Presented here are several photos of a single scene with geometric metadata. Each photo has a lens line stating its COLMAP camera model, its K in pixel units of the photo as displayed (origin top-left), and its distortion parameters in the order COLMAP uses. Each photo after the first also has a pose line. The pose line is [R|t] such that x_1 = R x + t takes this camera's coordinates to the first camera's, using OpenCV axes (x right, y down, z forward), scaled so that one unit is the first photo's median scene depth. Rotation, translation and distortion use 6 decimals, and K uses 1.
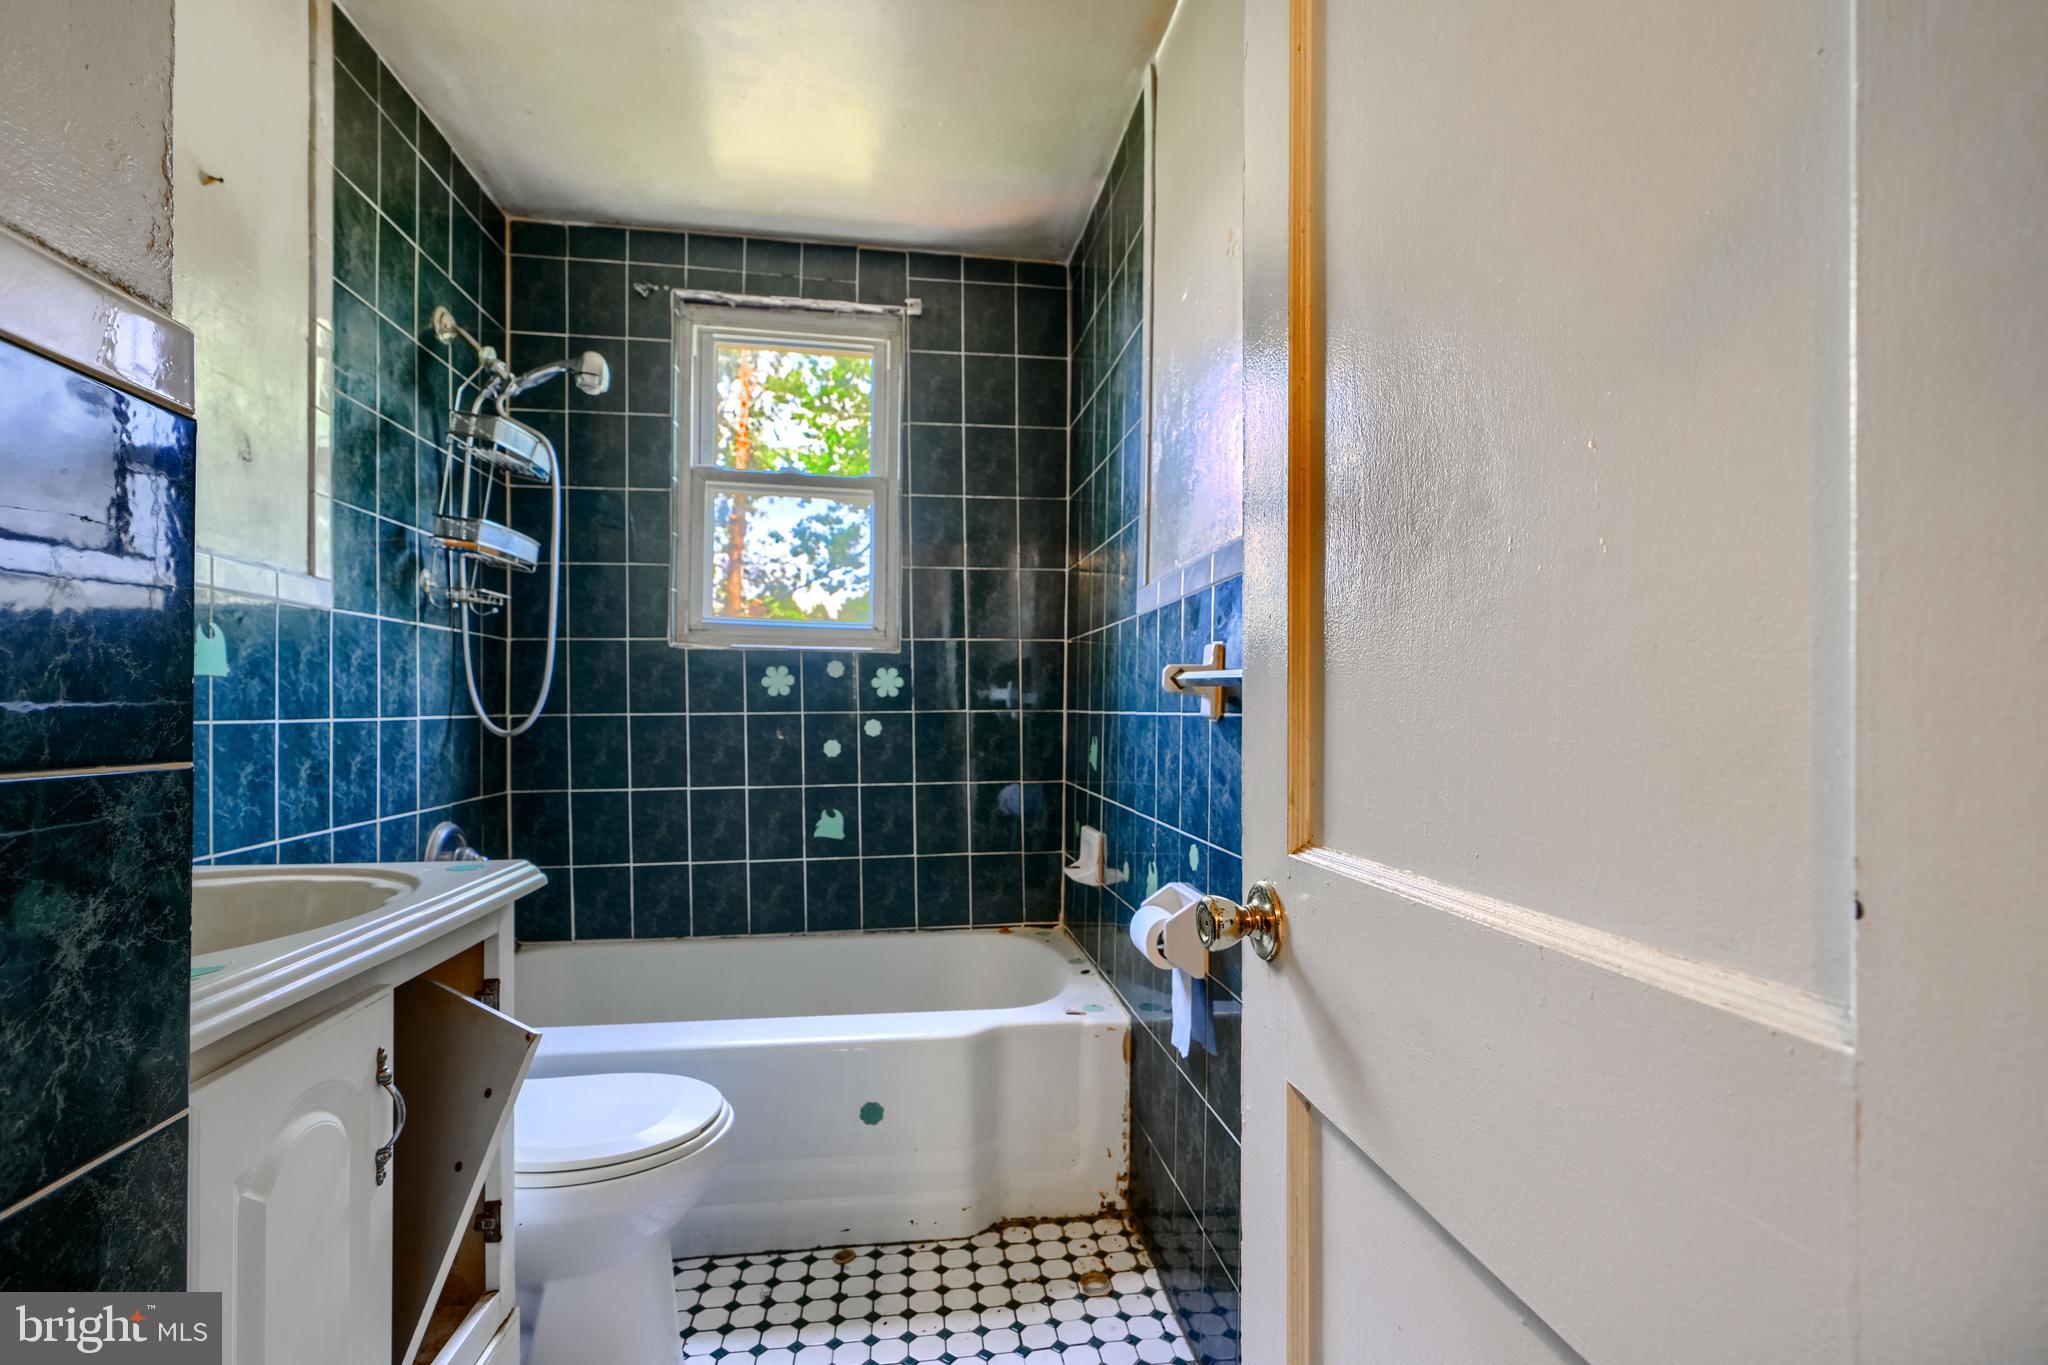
lens RADIAL K [[951.1, 0, 1041.0], [0, 951.1, 721.1], [0, 0, 1]] dist [-0.002212, 0.000805]
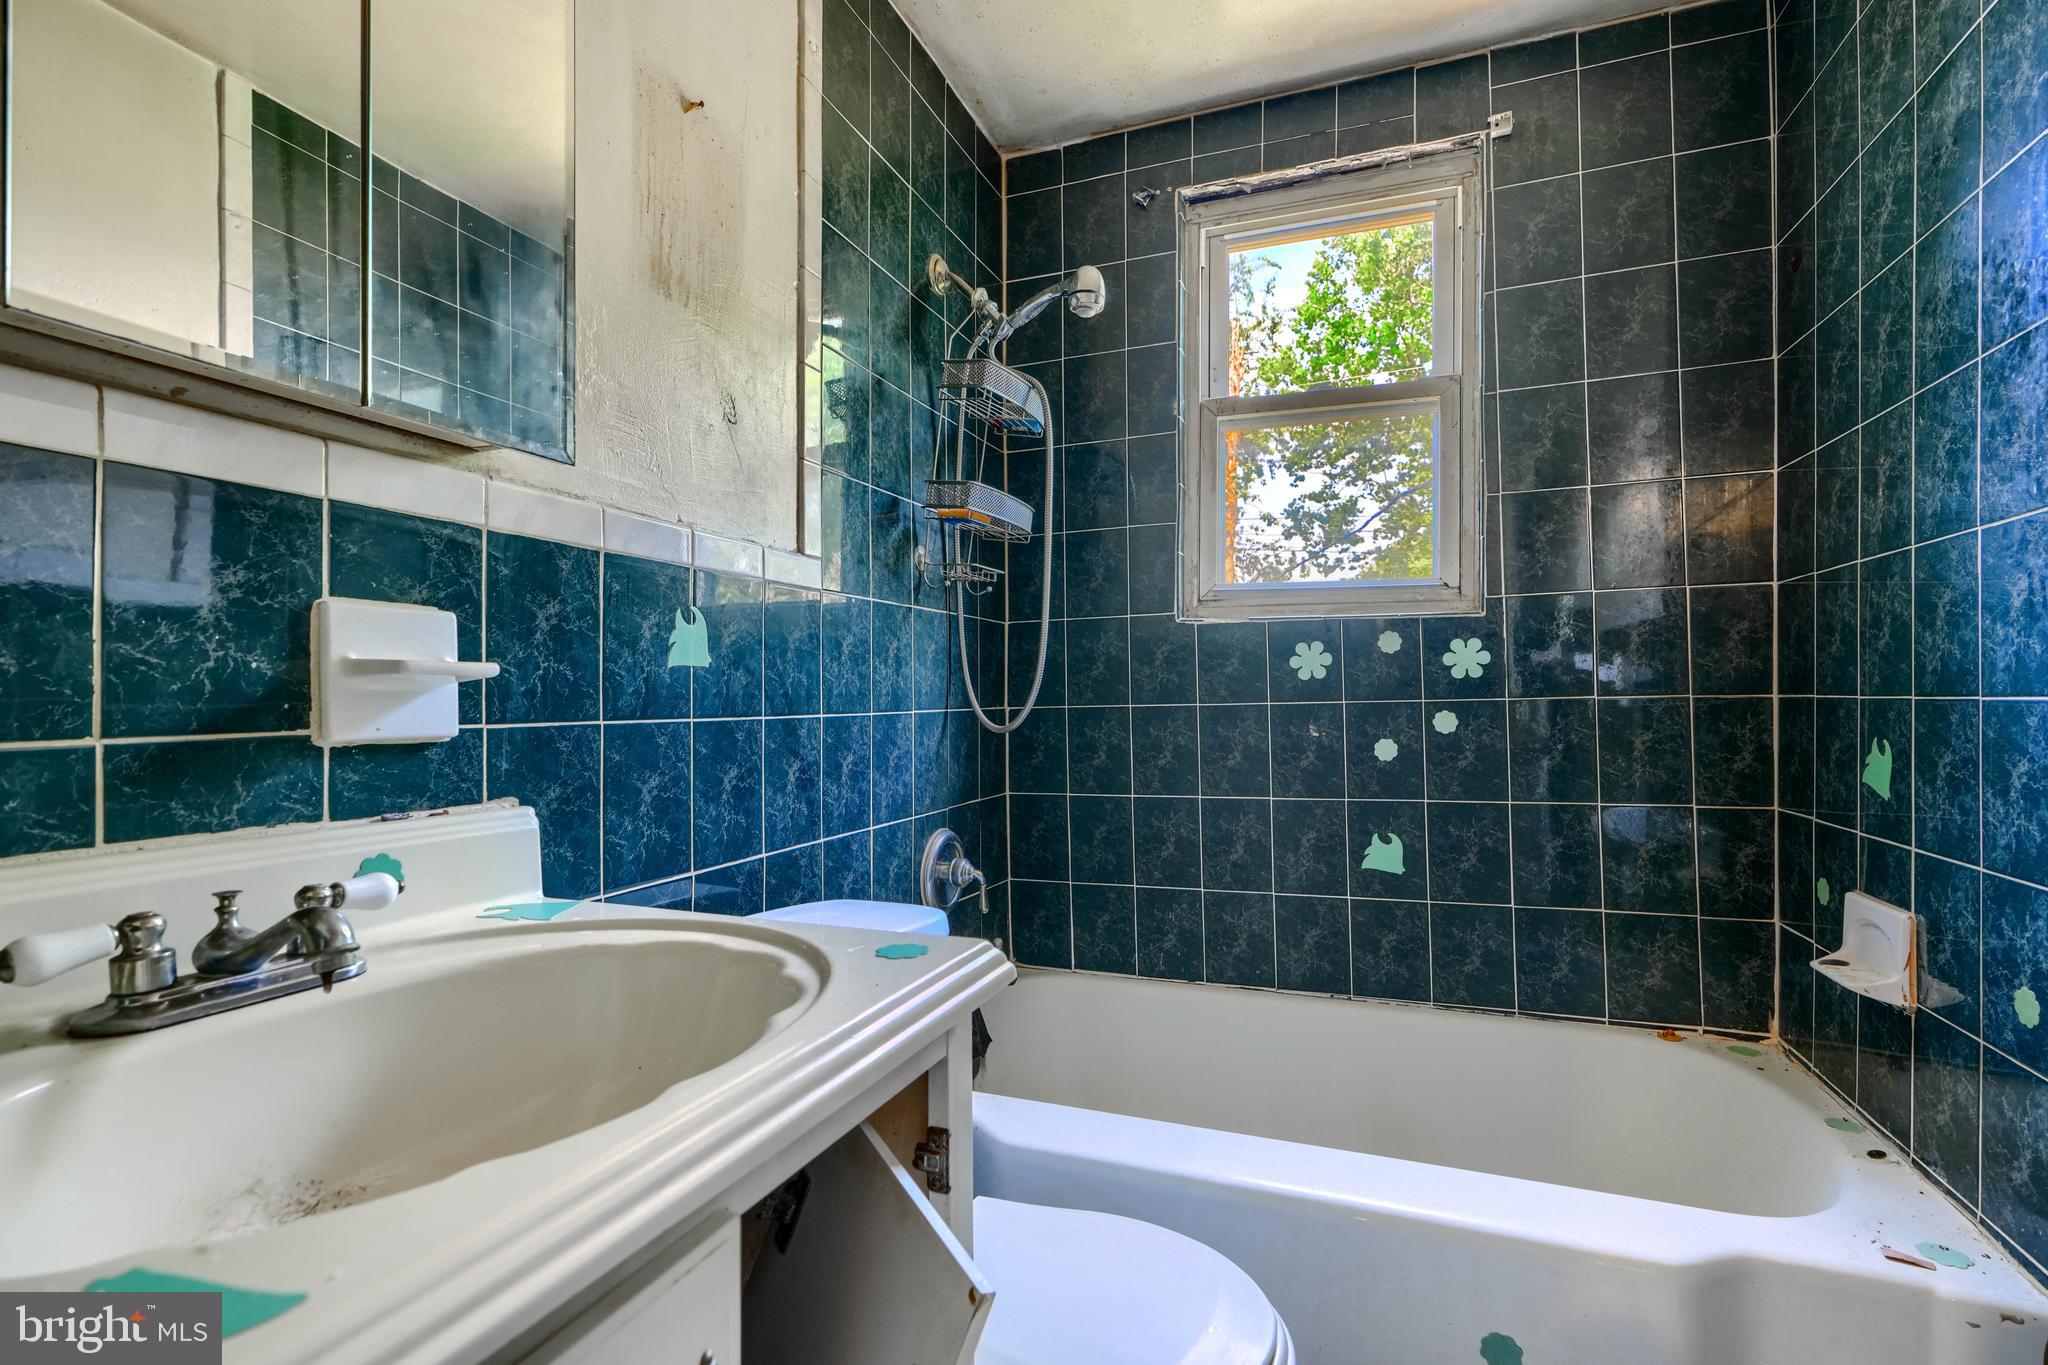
lens RADIAL K [[951.1, 0, 1025.7], [0, 951.1, 697.9], [0, 0, 1]] dist [-0.002212, 0.000805]
pose [[0.869159, -0.010406, -0.494423, -0.101315], [0.004618, 0.999906, -0.012927, -0.003685], [0.494511, 0.008953, 0.869125, 0.229094]]
